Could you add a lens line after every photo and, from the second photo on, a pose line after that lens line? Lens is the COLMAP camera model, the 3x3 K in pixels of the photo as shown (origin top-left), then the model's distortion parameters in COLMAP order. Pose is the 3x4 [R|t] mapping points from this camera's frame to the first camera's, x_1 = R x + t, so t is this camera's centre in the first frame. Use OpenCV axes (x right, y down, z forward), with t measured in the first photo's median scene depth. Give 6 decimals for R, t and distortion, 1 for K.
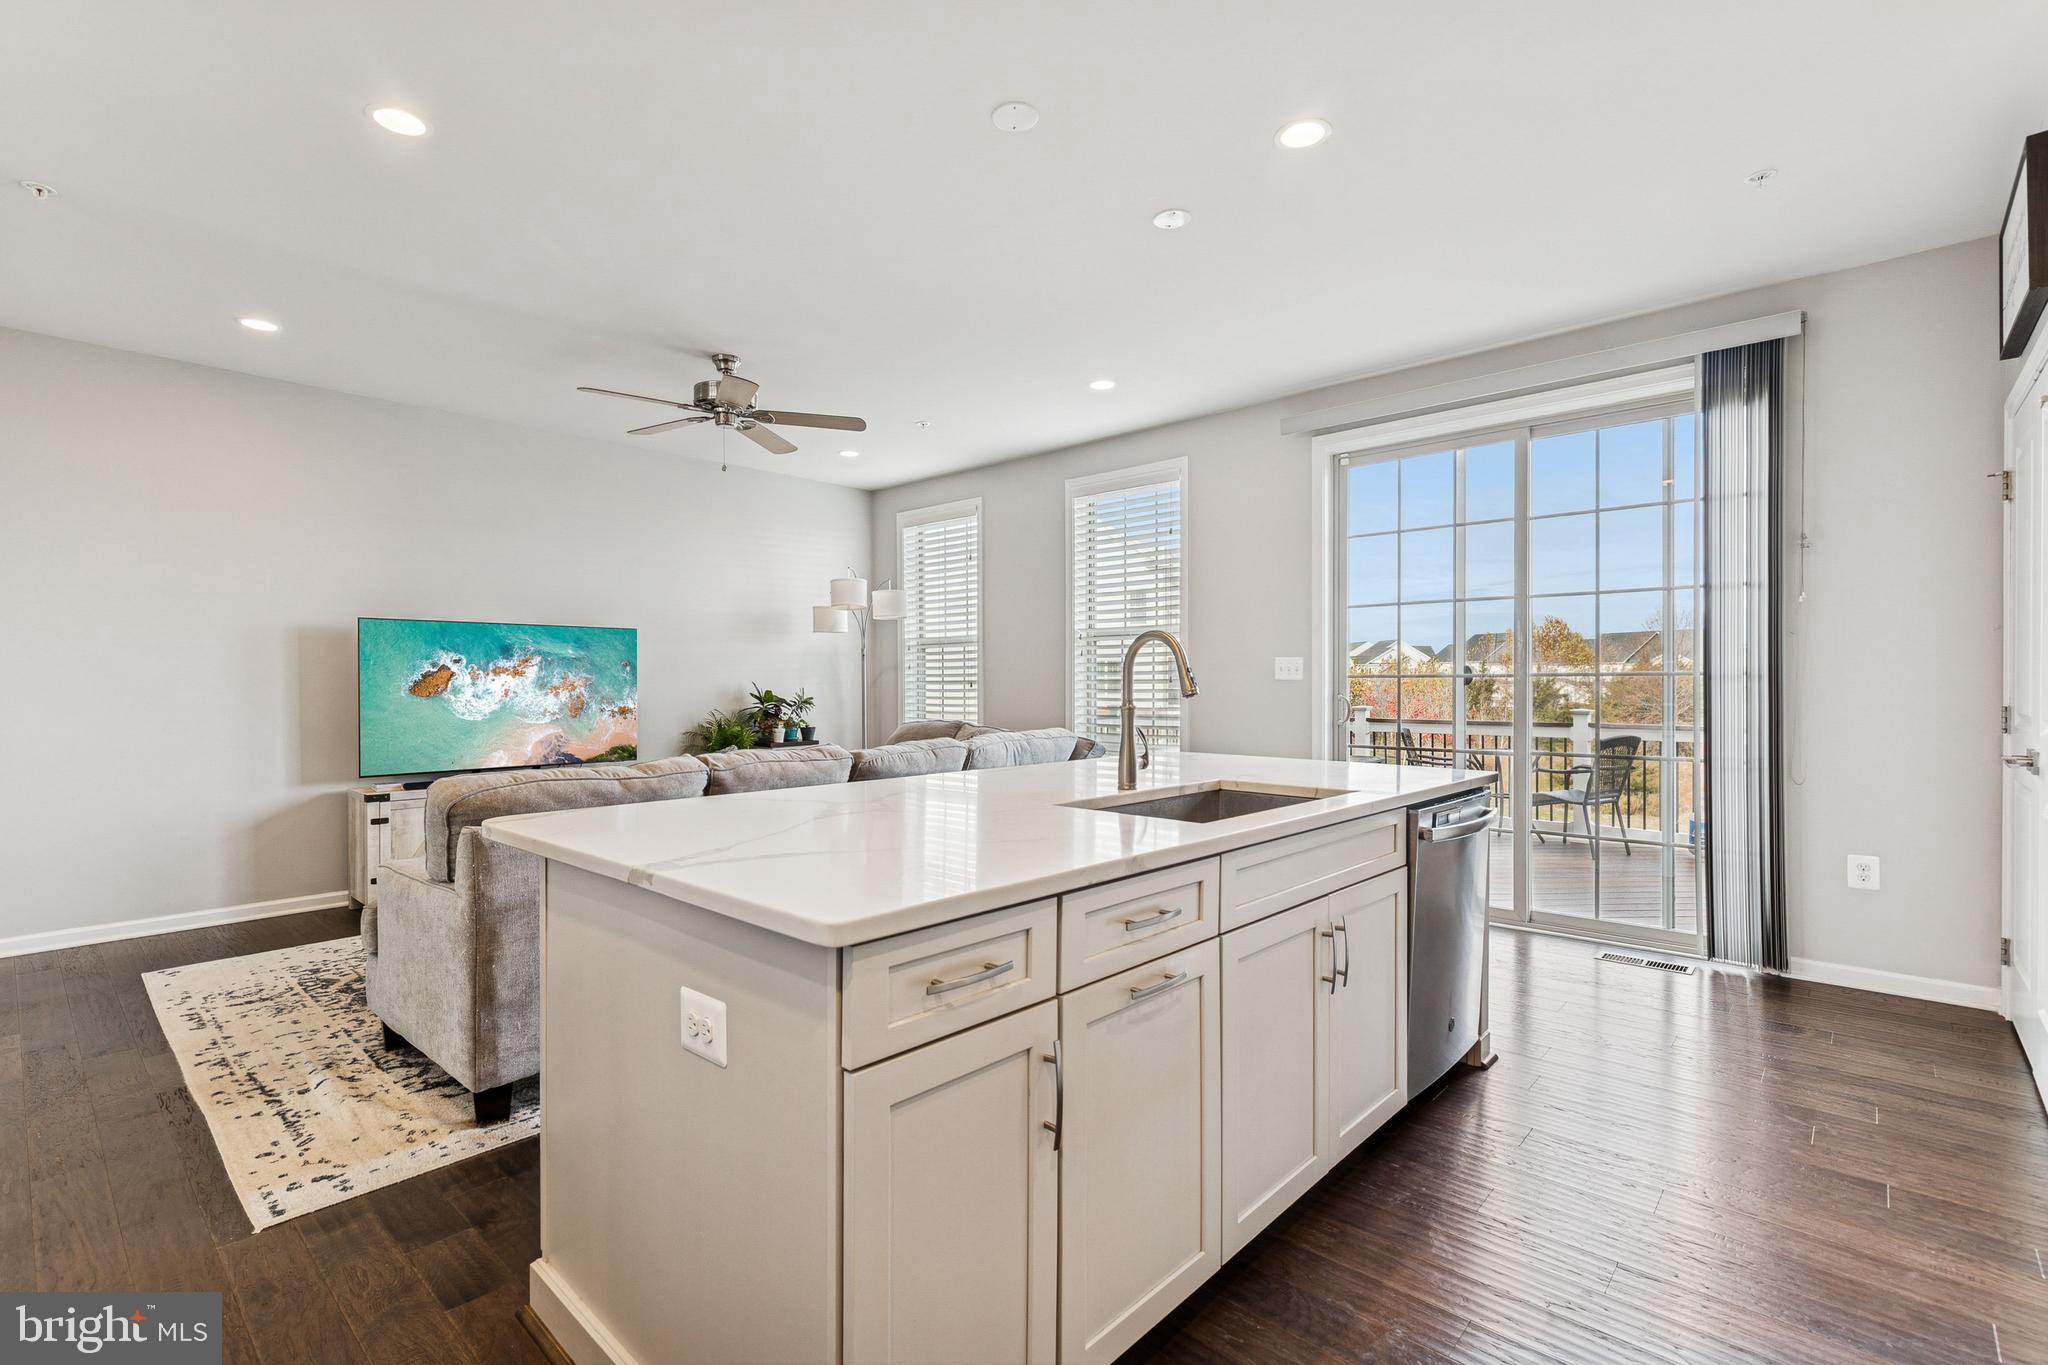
lens RADIAL K [[943.7, 0, 1024.5], [0, 943.7, 687.3], [0, 0, 1]] dist [0.005141, 0.000569]
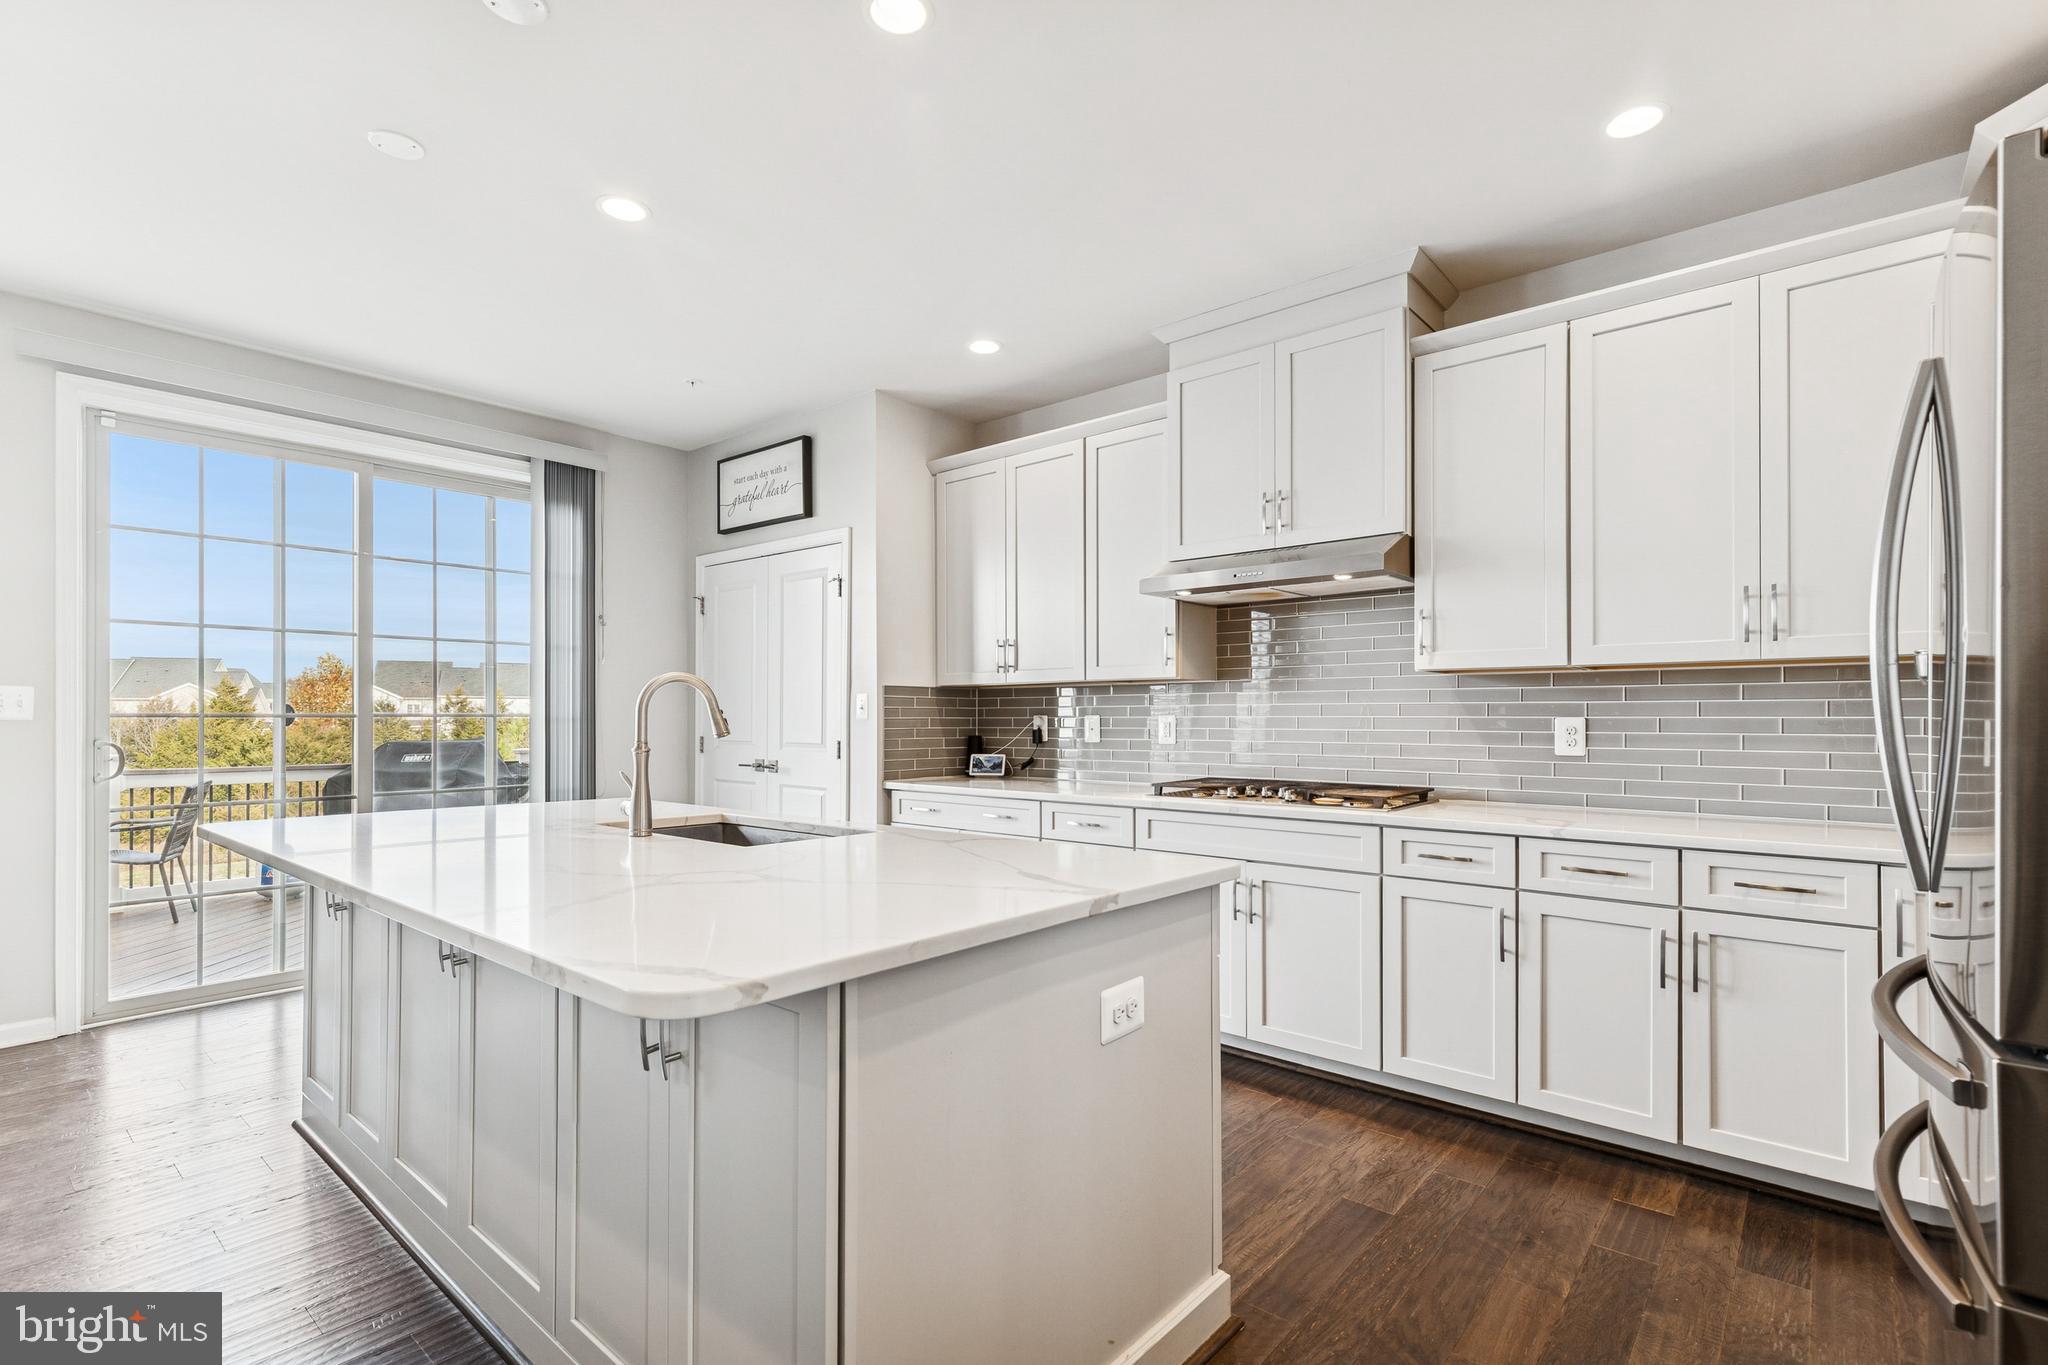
lens RADIAL K [[943.7, 0, 1021.0], [0, 943.7, 712.9], [0, 0, 1]] dist [0.005141, 0.000569]
pose [[-0.038976, 0.010008, 0.999190, -0.562524], [0.005485, 0.999937, -0.009801, -0.002312], [-0.999225, 0.005098, -0.039028, 0.431101]]
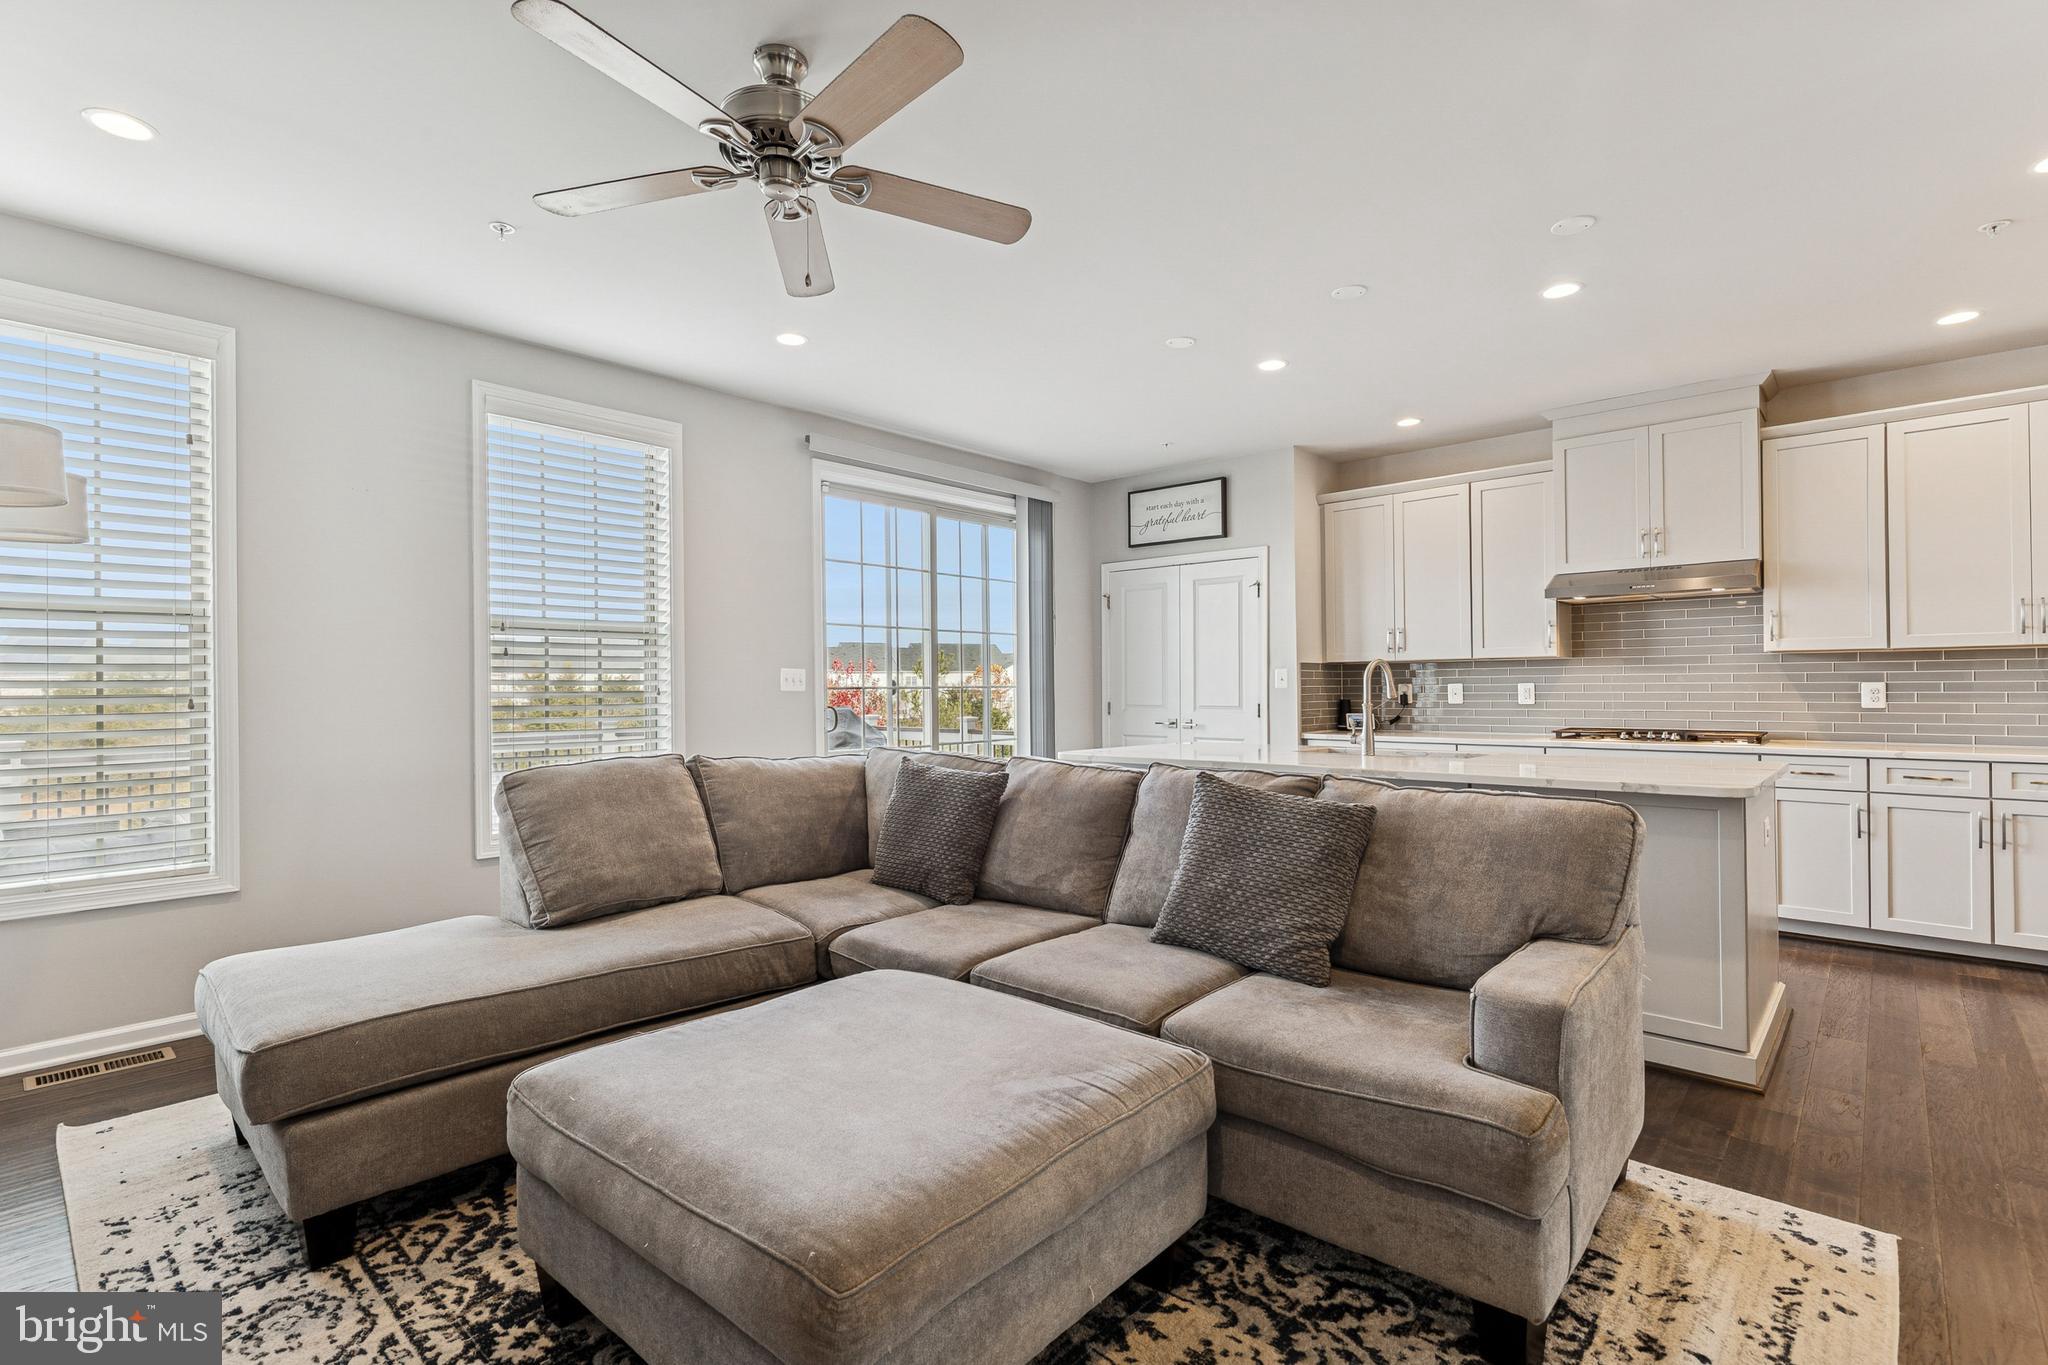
lens RADIAL K [[943.7, 0, 1029.7], [0, 943.7, 681.1], [0, 0, 1]] dist [0.005141, 0.000569]
pose [[-0.009892, 0.012051, 0.999878, -0.984109], [0.012883, 0.999846, -0.011923, -0.004828], [-0.999868, 0.012763, -0.010046, 1.043140]]
